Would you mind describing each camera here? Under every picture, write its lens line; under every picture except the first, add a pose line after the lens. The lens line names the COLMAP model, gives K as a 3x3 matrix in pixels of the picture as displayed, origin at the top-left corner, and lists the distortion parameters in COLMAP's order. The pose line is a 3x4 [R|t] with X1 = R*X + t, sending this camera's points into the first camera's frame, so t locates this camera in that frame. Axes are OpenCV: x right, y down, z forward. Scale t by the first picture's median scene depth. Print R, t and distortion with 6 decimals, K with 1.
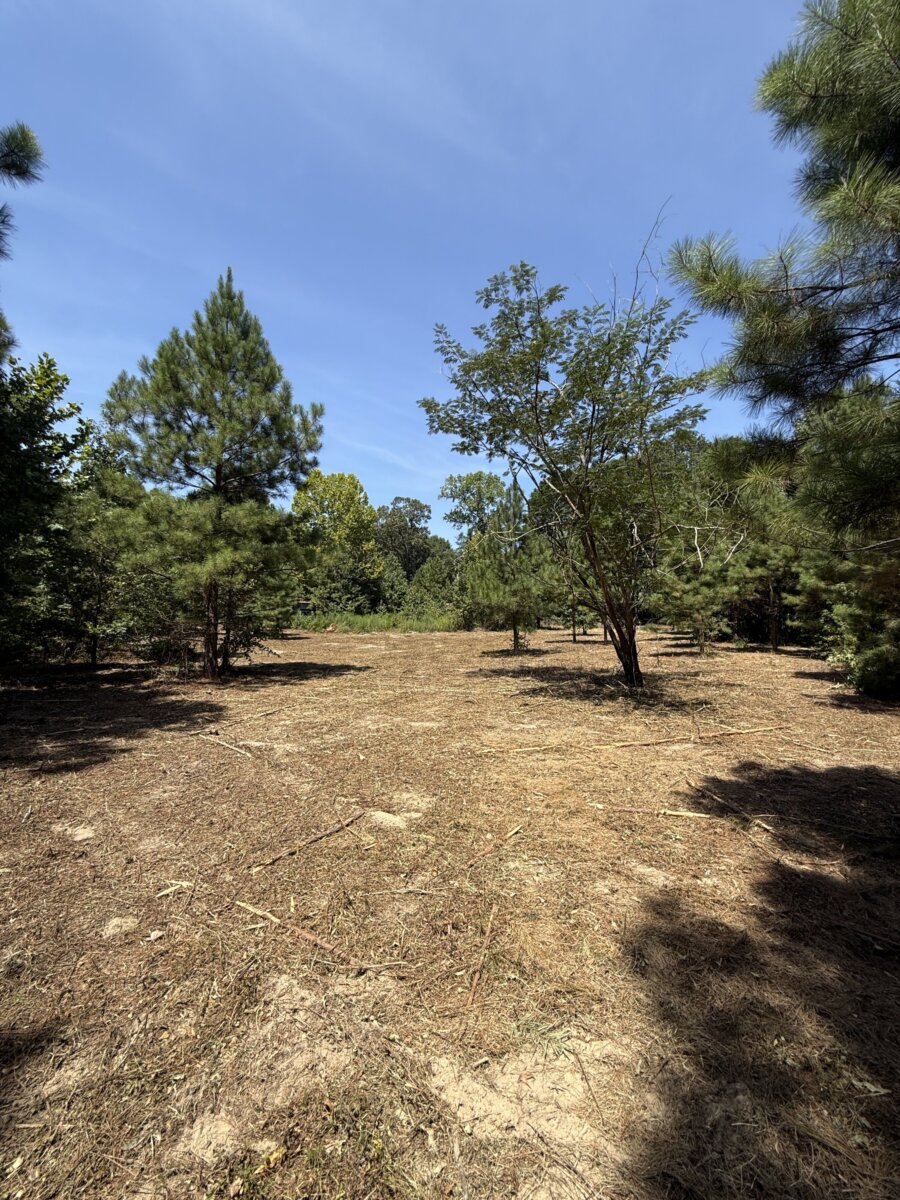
lens RADIAL K [[479.3, 0, 448.9], [0, 479.3, 604.2], [0, 0, 1]] dist [0.002488, -0.000845]
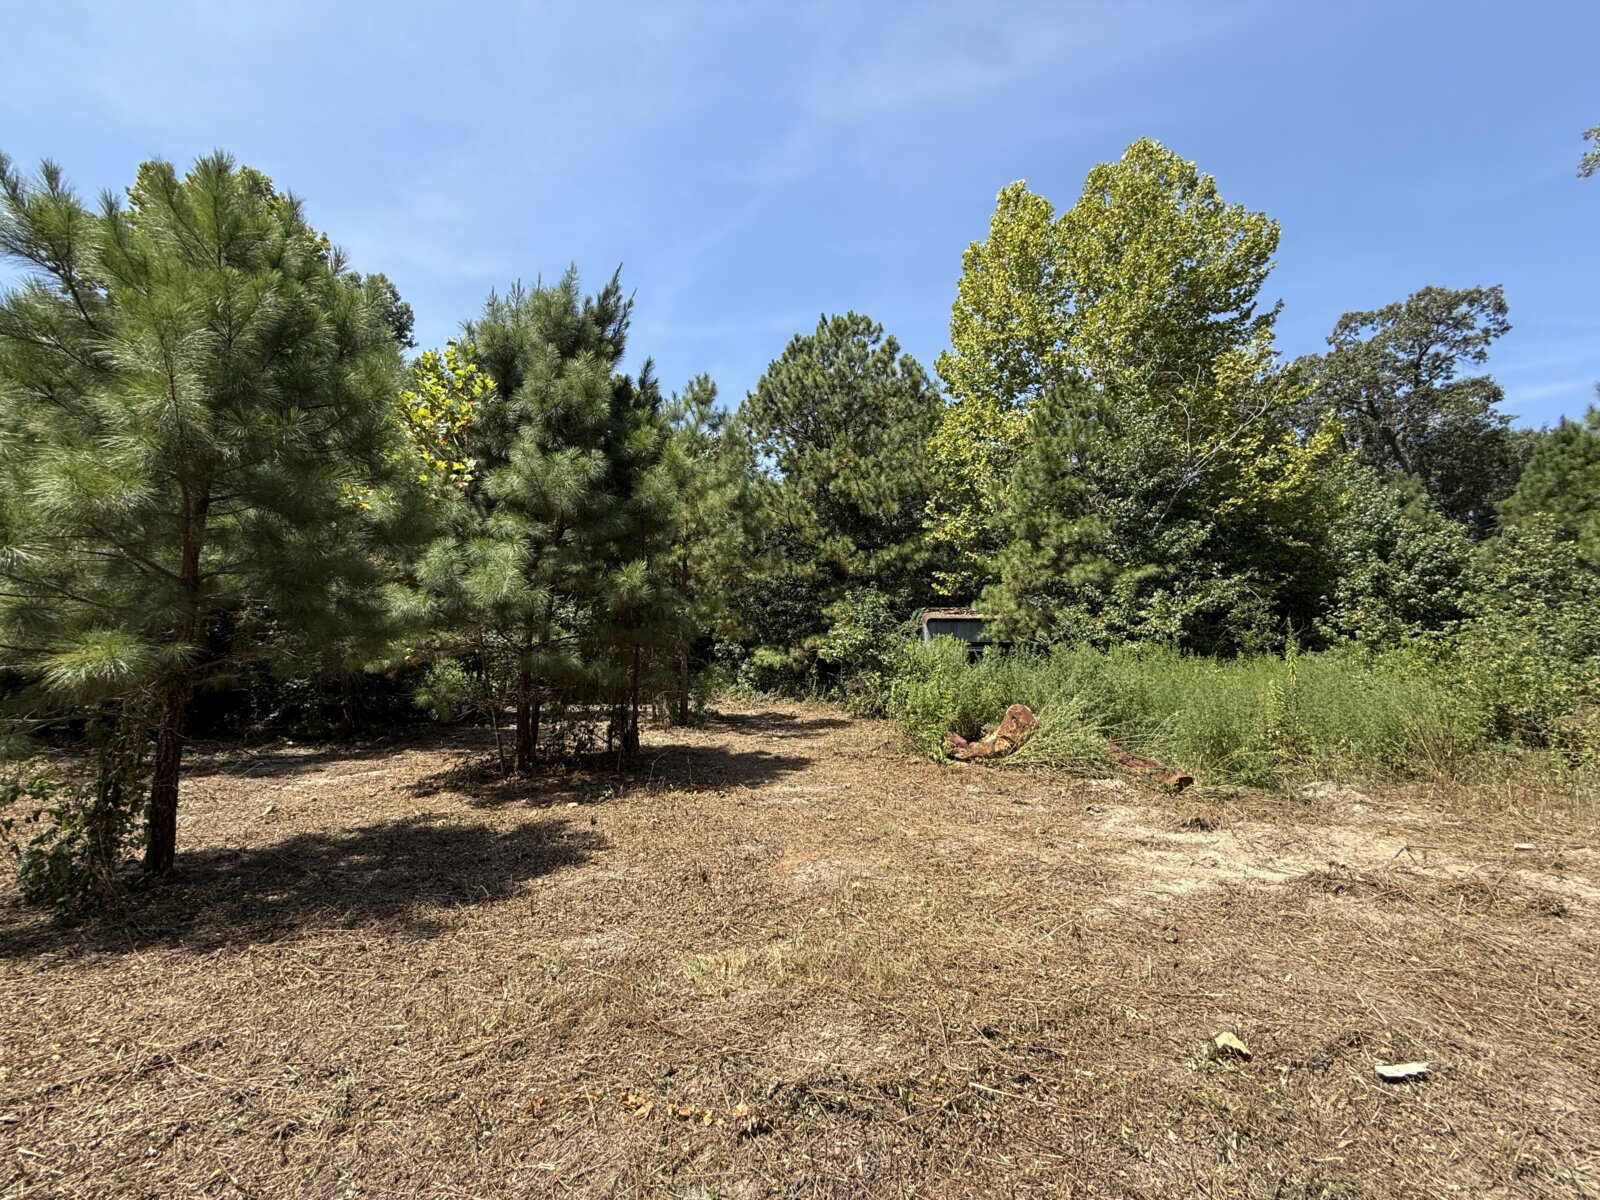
lens RADIAL K [[639.1, 0, 795.5], [0, 639.1, 600.2], [0, 0, 1]] dist [0.002488, -0.000845]
pose [[0.689534, -0.085664, -0.719170, -0.112313], [0.021725, 0.994980, -0.097688, 0.020267], [0.723928, 0.051736, 0.687933, 0.682726]]
